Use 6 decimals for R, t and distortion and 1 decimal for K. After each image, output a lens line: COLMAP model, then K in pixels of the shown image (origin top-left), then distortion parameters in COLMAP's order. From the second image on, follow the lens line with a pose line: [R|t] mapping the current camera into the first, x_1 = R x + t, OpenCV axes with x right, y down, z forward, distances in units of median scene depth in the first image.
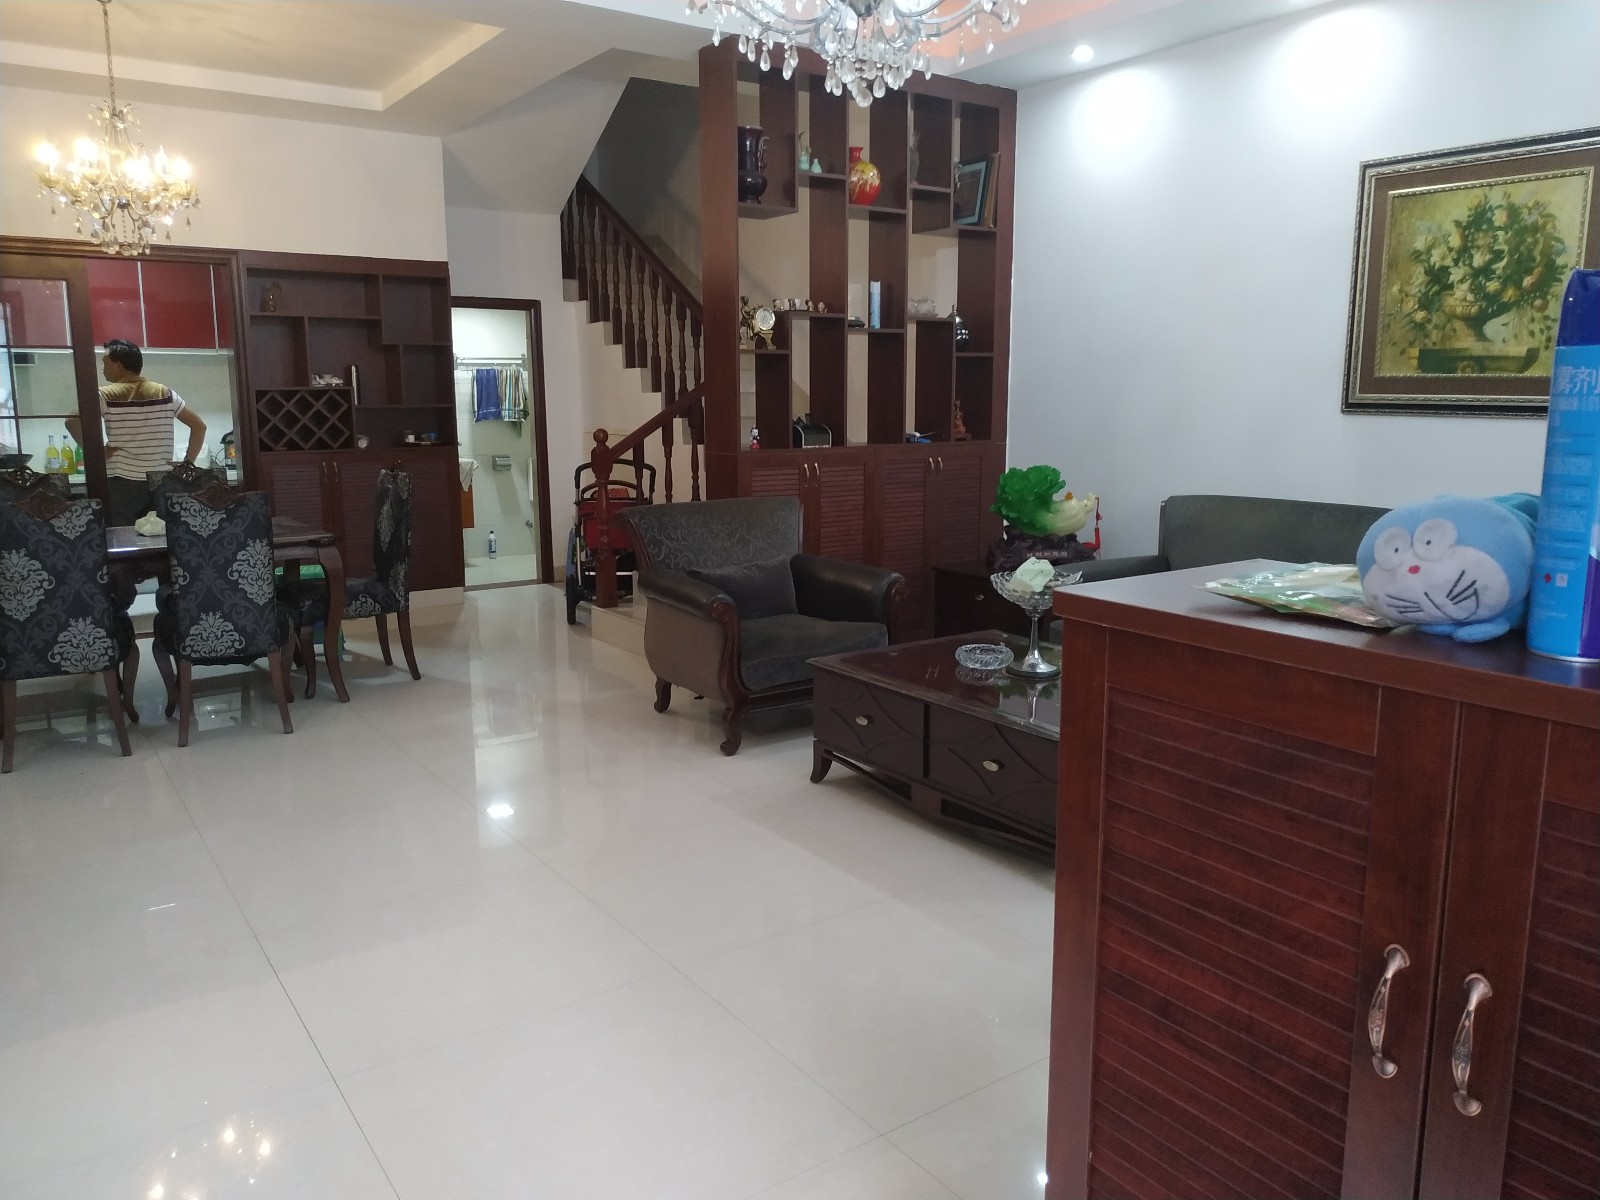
lens RADIAL K [[1164.7, 0, 800.0], [0, 1164.7, 600.0], [0, 0, 1]] dist [0.001111, -0.008272]
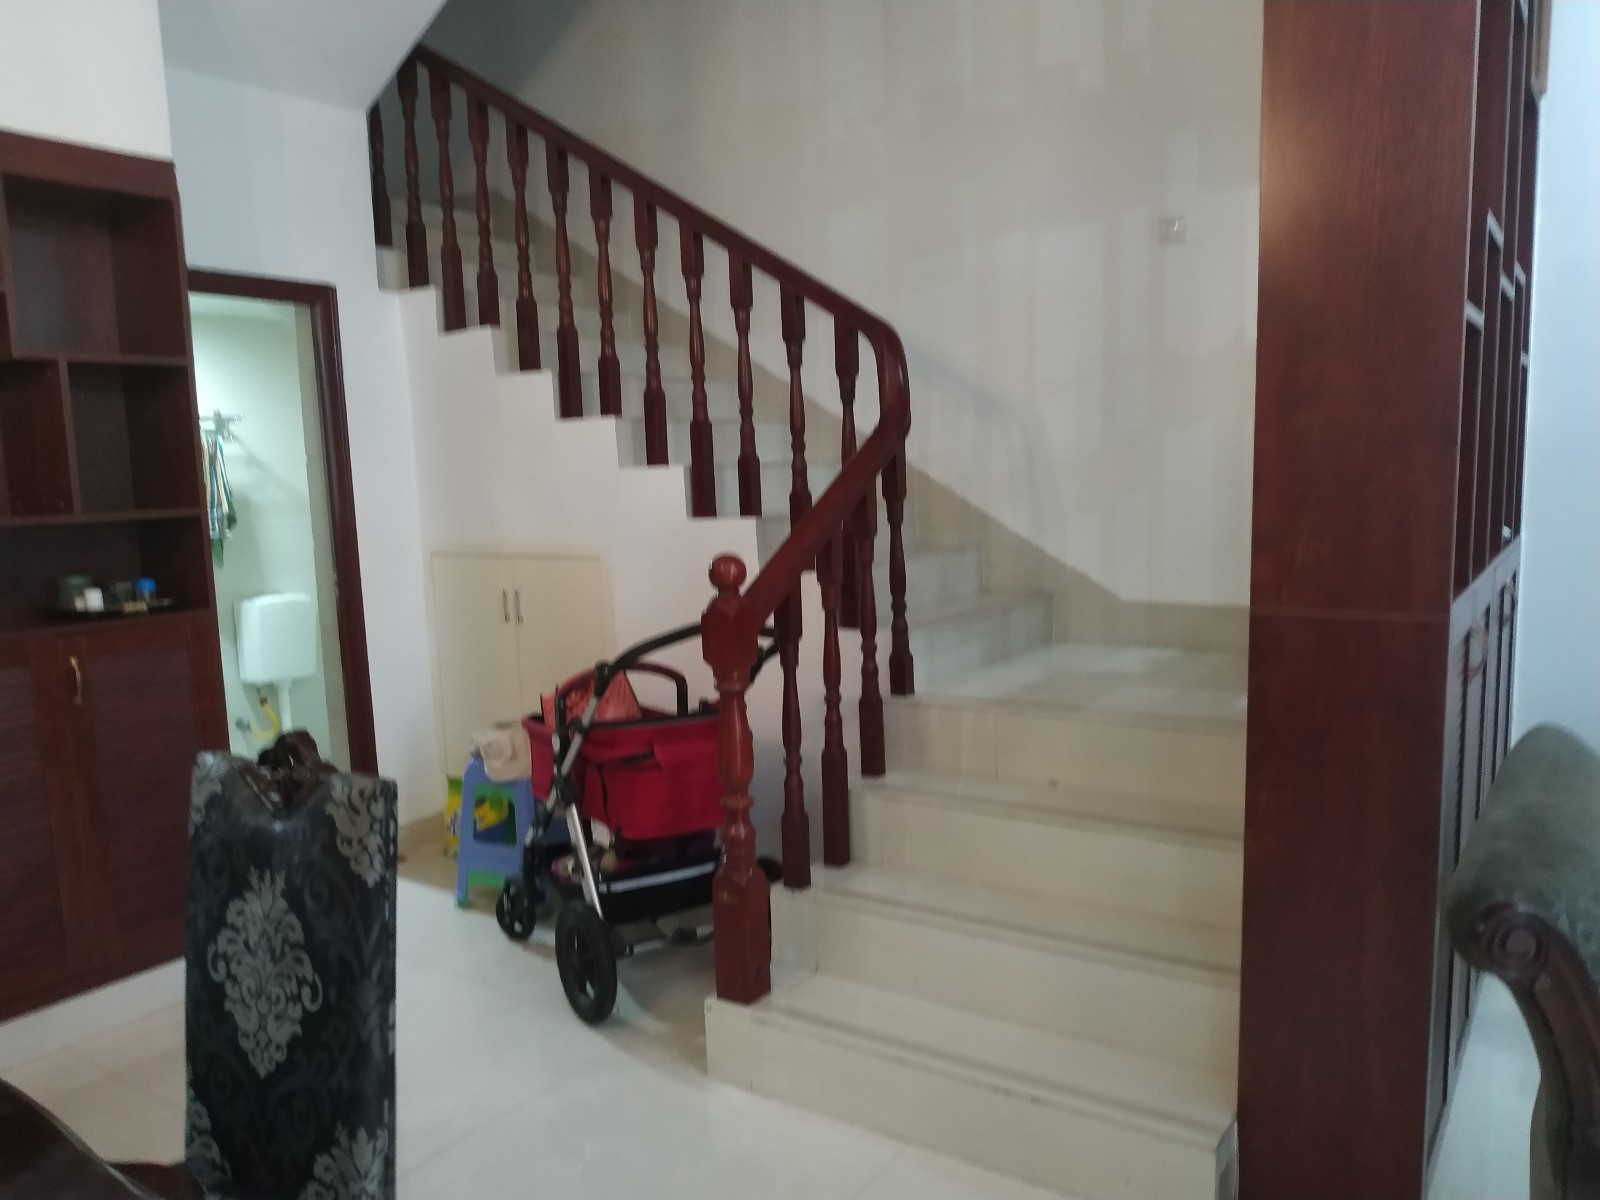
lens RADIAL K [[1159.6, 0, 765.6], [0, 1159.6, 604.3], [0, 0, 1]] dist [0.003861, -0.012464]
pose [[0.929782, -0.072759, 0.360848, -0.238979], [0.096222, 0.994228, -0.047461, -0.087263], [-0.355311, 0.078850, 0.931416, 0.501118]]
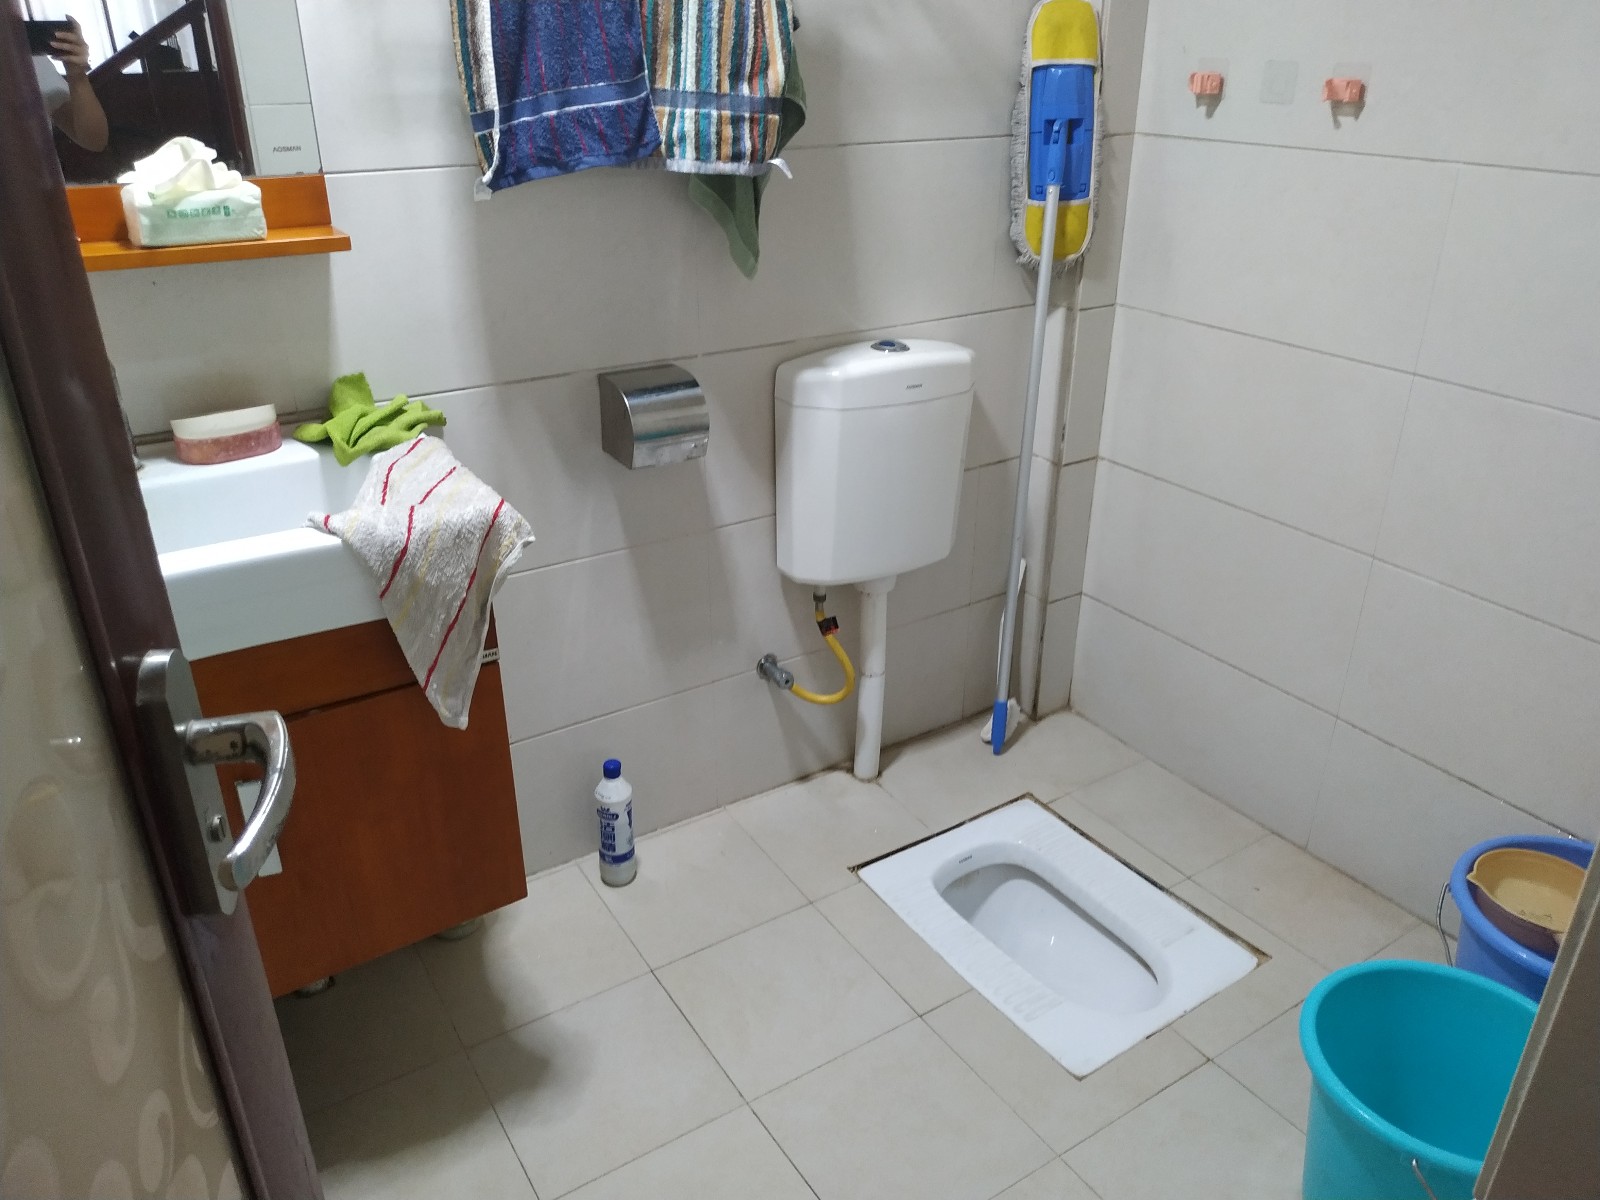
lens RADIAL K [[1164.7, 0, 800.0], [0, 1164.7, 600.0], [0, 0, 1]] dist [0.001111, -0.008272]
pose [[0.999433, 0.018552, -0.028094, -0.268938], [-0.010408, 0.963857, 0.266215, -0.163184], [0.032017, -0.265772, 0.963504, 0.967589]]
